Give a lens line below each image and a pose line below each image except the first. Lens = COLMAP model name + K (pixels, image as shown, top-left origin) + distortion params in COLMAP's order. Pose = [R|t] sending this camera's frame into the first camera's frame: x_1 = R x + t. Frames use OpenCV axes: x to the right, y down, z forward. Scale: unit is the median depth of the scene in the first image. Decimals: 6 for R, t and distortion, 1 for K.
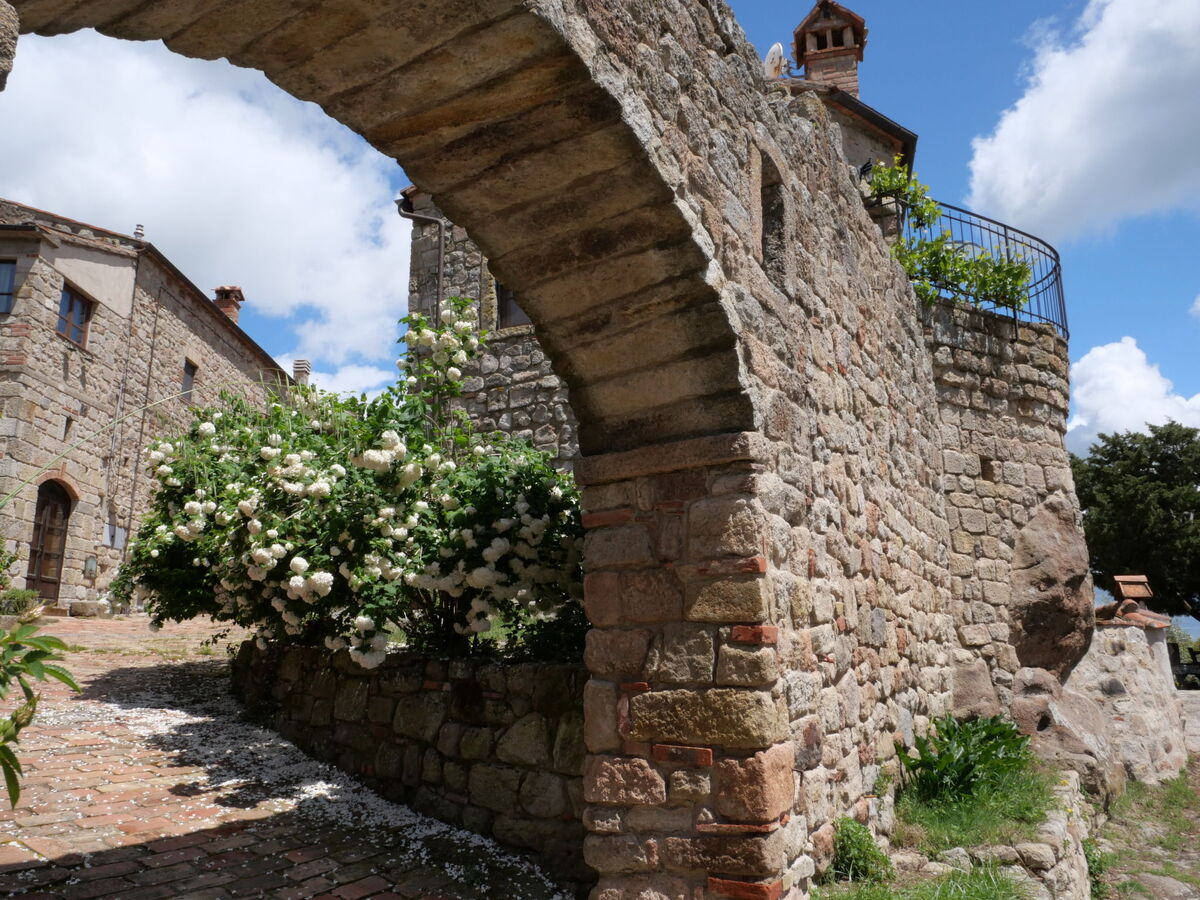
lens RADIAL K [[1136.7, 0, 631.5], [0, 1136.7, 449.9], [0, 0, 1]] dist [-0.041661, -0.002025]
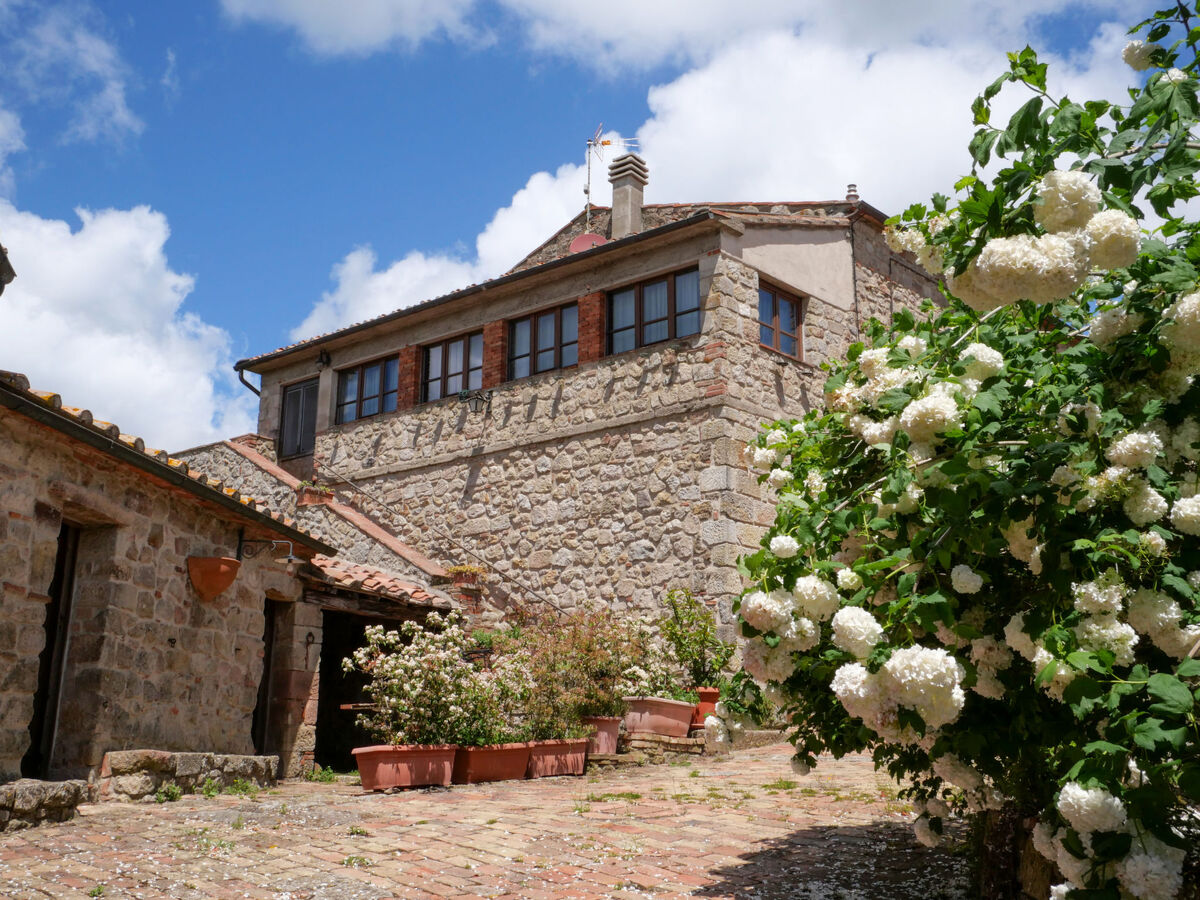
lens RADIAL K [[1136.7, 0, 631.5], [0, 1136.7, 449.9], [0, 0, 1]] dist [-0.041661, -0.002025]
pose [[0.696205, -0.171346, -0.697093, -0.084327], [0.120467, 0.985211, -0.121851, 0.071074], [0.707662, 0.000856, 0.706550, 0.619947]]
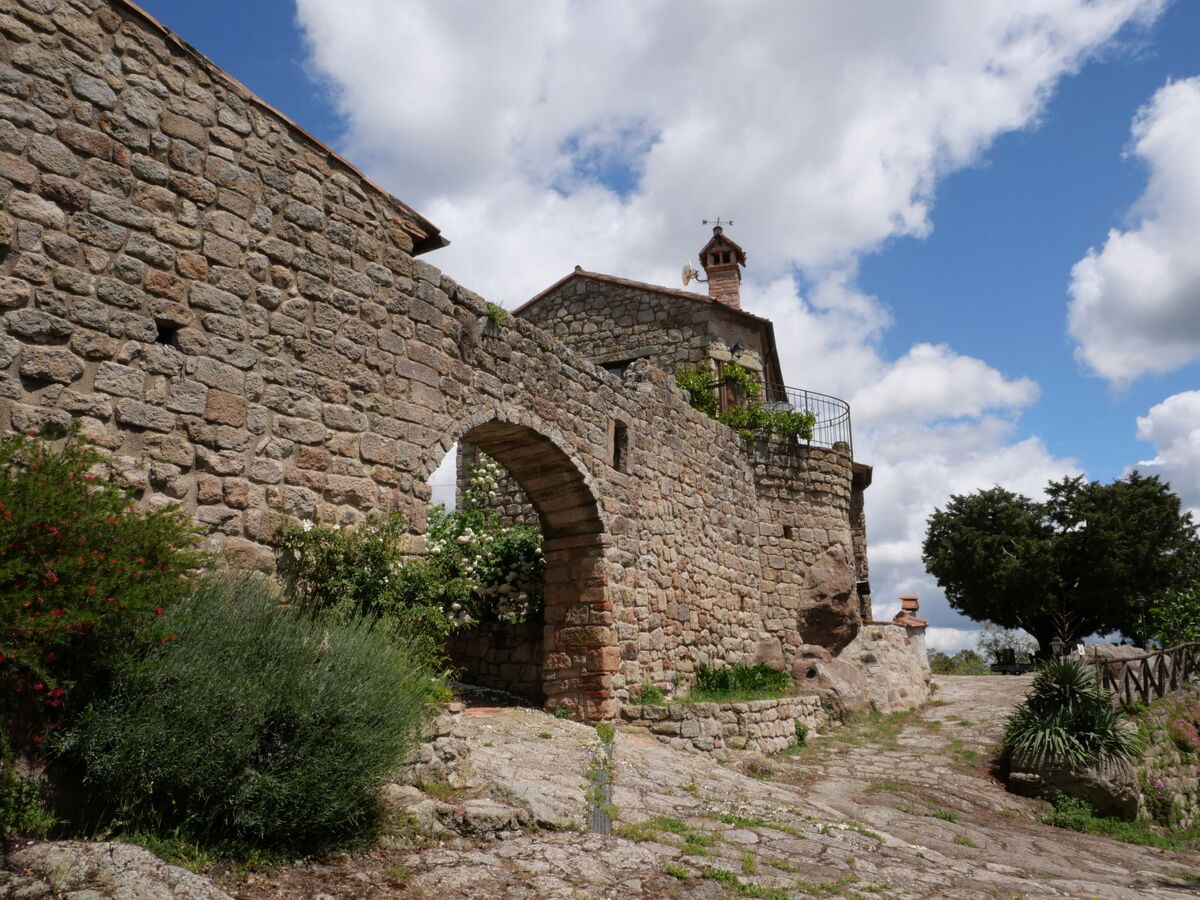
lens RADIAL K [[1136.7, 0, 631.5], [0, 1136.7, 449.9], [0, 0, 1]] dist [-0.041661, -0.002025]
pose [[0.999868, 0.000584, -0.016257, 0.152924], [-0.001018, 0.999642, -0.026731, -0.101448], [0.016235, 0.026744, 0.999510, -1.230004]]
